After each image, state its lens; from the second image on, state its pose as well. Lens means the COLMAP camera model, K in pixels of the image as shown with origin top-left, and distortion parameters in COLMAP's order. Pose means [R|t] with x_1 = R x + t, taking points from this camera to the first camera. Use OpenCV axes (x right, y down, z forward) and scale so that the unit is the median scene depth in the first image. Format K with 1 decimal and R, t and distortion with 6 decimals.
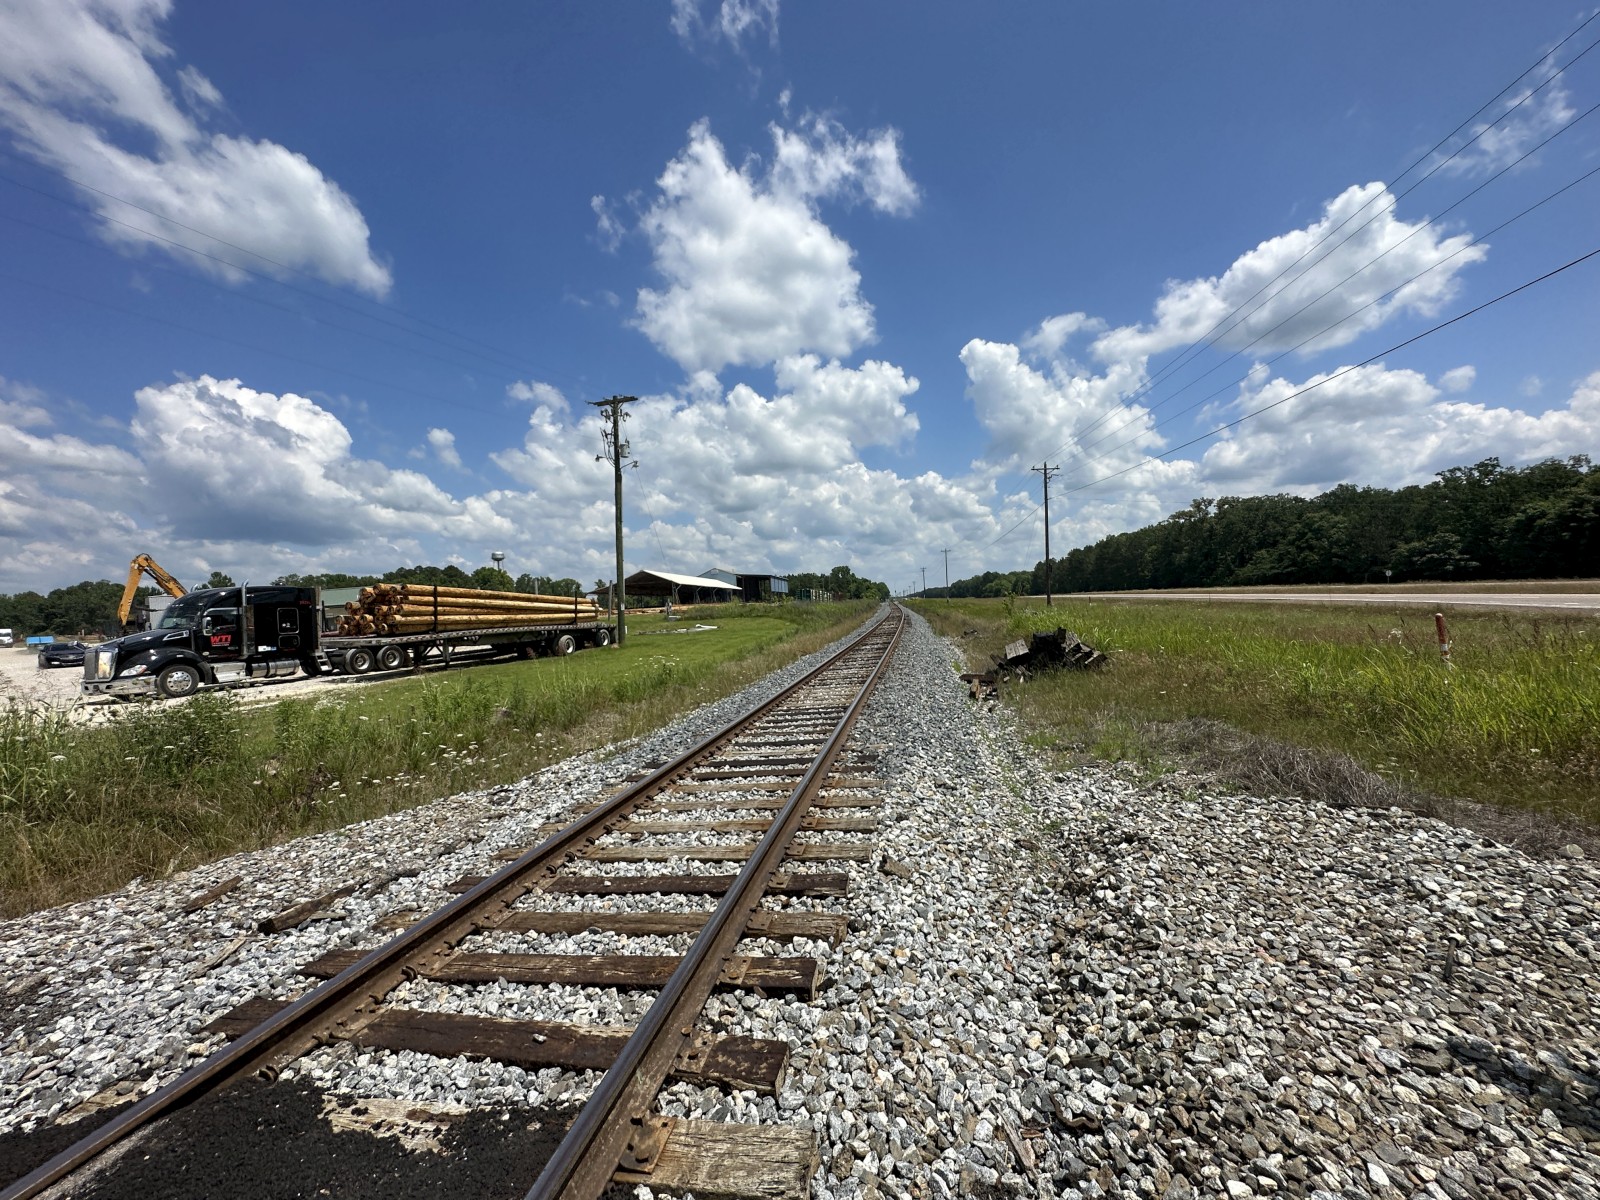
lens RADIAL K [[641.7, 0, 800.0], [0, 641.7, 600.0], [0, 0, 1]] dist [0.000295, 0.000075]
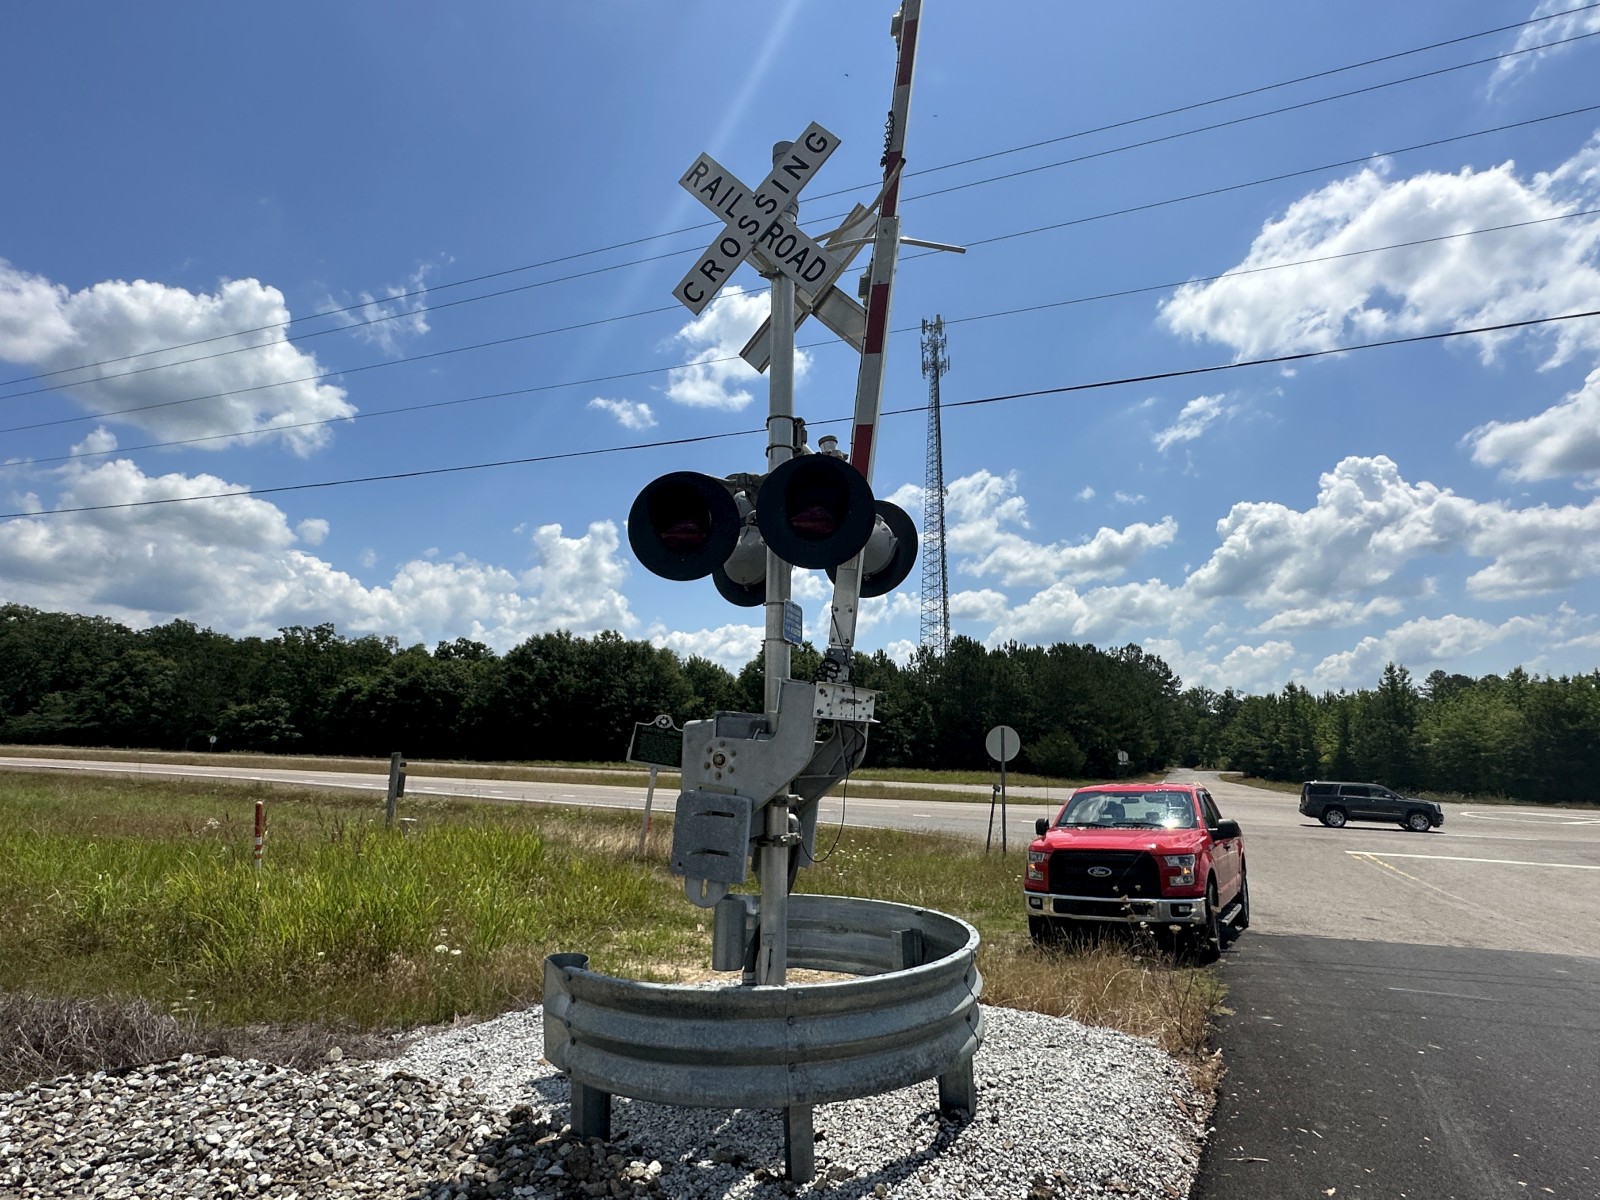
lens RADIAL K [[901.6, 0, 803.7], [0, 901.6, 602.2], [0, 0, 1]] dist [0.009000, -0.001799]
pose [[0.248397, 0.207545, 0.946163, -0.120580], [-0.037249, 0.978101, -0.204772, -0.043710], [-0.967942, 0.015621, 0.250688, -0.093849]]
